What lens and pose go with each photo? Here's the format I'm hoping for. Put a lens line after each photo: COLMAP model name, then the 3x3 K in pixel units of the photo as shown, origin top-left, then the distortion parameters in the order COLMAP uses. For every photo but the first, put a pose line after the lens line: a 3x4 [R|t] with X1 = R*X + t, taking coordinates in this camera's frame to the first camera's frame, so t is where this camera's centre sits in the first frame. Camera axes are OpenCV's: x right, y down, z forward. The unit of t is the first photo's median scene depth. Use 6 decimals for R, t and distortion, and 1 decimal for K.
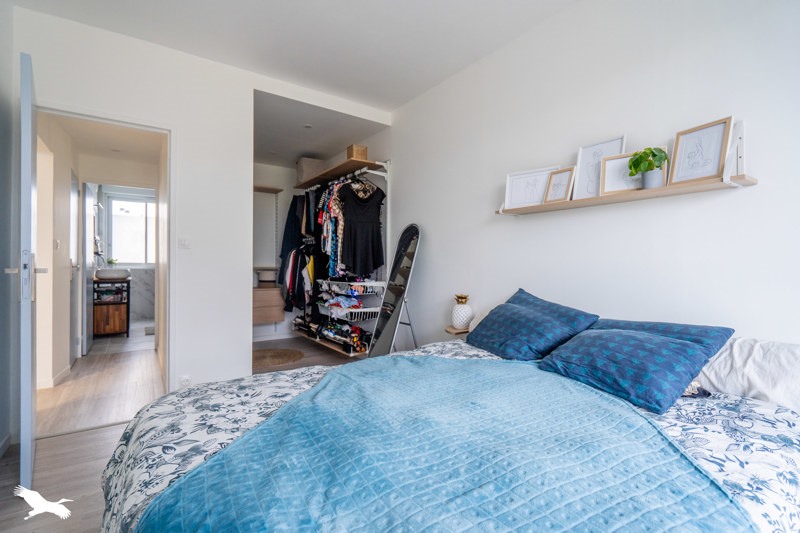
lens RADIAL K [[366.0, 0, 400.4], [0, 366.0, 265.4], [0, 0, 1]] dist [0.002099, 0.000092]
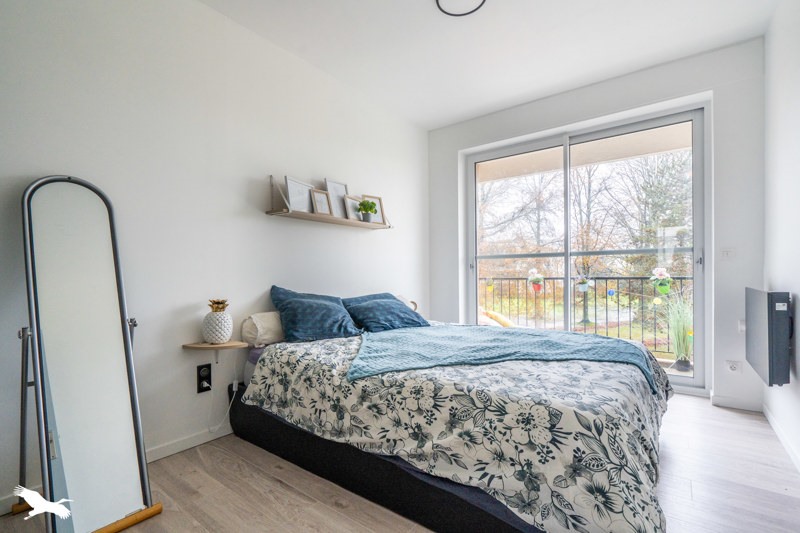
lens RADIAL K [[366.0, 0, 399.9], [0, 366.0, 273.6], [0, 0, 1]] dist [0.002099, 0.000092]
pose [[-0.296169, -0.000176, 0.955136, -1.170136], [0.010499, 0.999939, 0.003440, 0.046522], [-0.955078, 0.011047, -0.296149, 1.483177]]
